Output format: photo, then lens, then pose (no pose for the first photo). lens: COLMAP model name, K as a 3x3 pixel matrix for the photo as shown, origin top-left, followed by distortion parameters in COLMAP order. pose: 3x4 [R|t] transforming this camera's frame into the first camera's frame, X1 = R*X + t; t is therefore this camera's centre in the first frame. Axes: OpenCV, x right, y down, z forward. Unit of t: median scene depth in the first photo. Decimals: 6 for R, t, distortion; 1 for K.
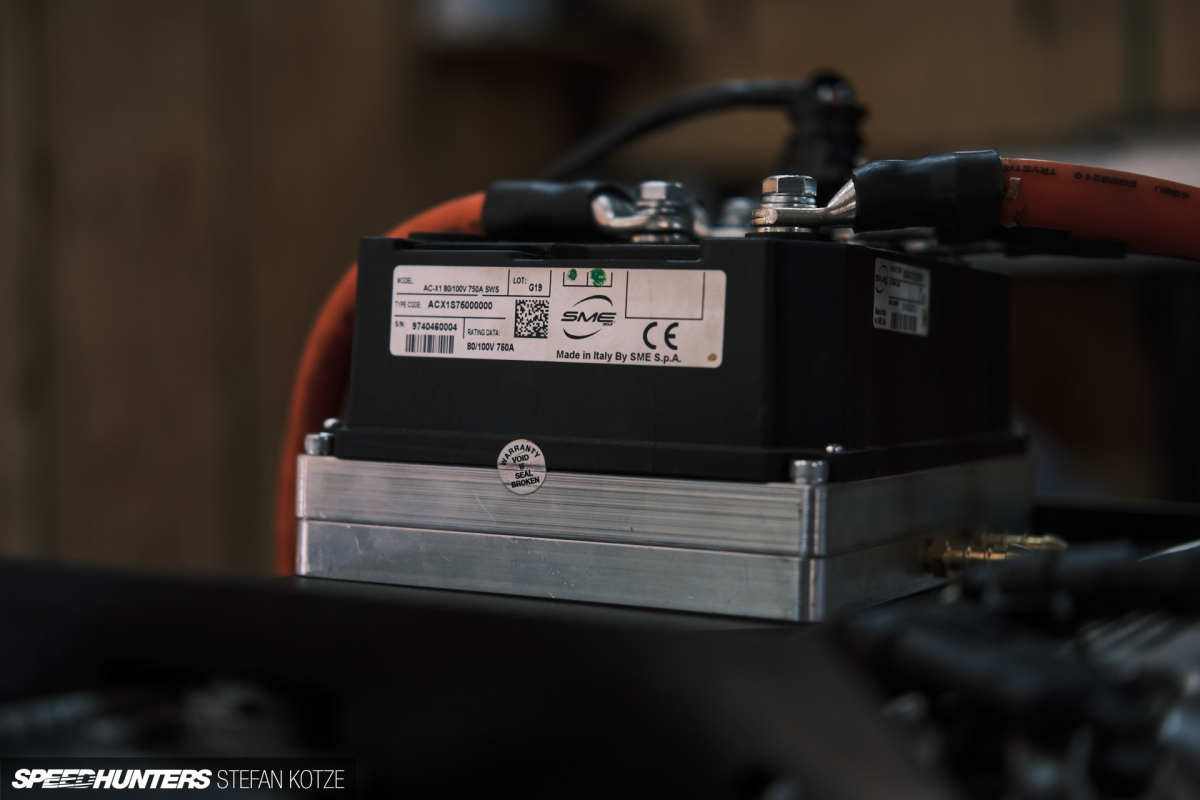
lens RADIAL K [[1879.1, 0, 599.5], [0, 1879.1, 398.7], [0, 0, 1]] dist [0.046800, 0.000000]
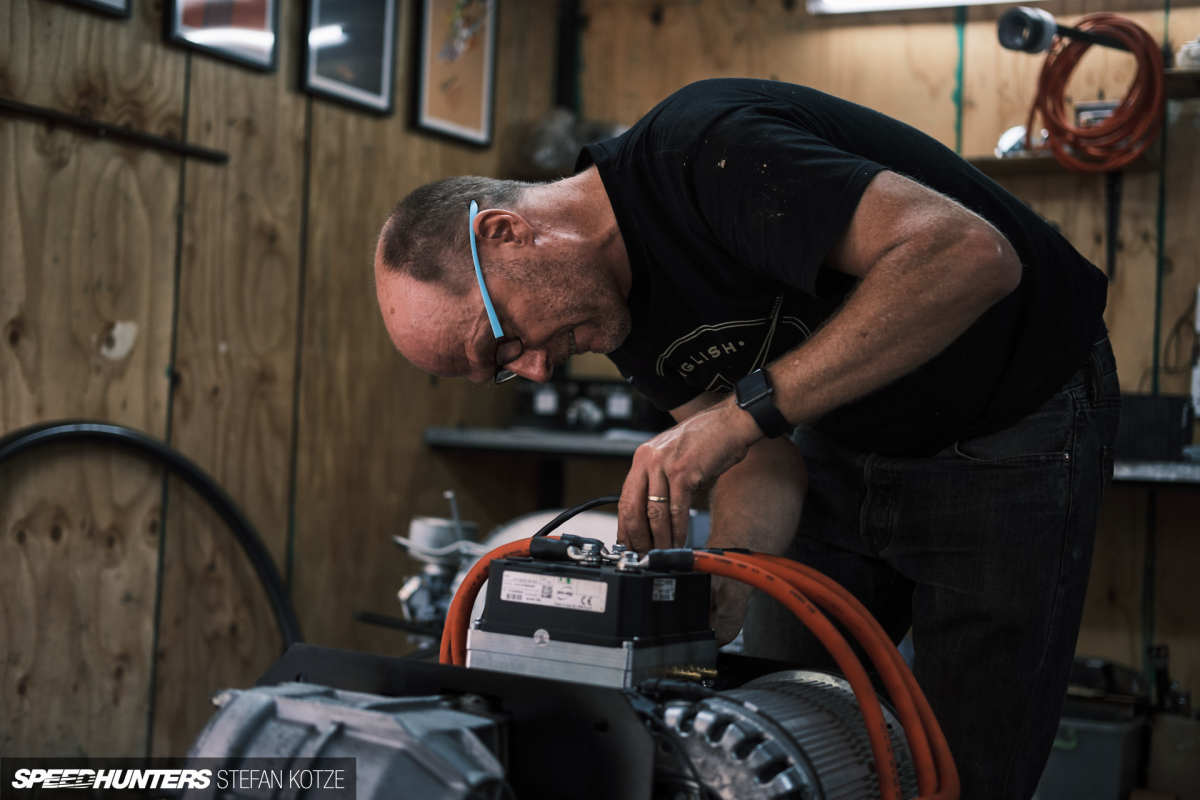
lens RADIAL K [[1879.1, 0, 598.2], [0, 1879.1, 401.3], [0, 0, 1]] dist [0.046800, 0.000000]
pose [[0.997783, 0.059789, 0.029222, -0.062962], [-0.058133, 0.996816, -0.054566, -0.199144], [-0.032391, 0.052746, 0.998082, -2.259851]]
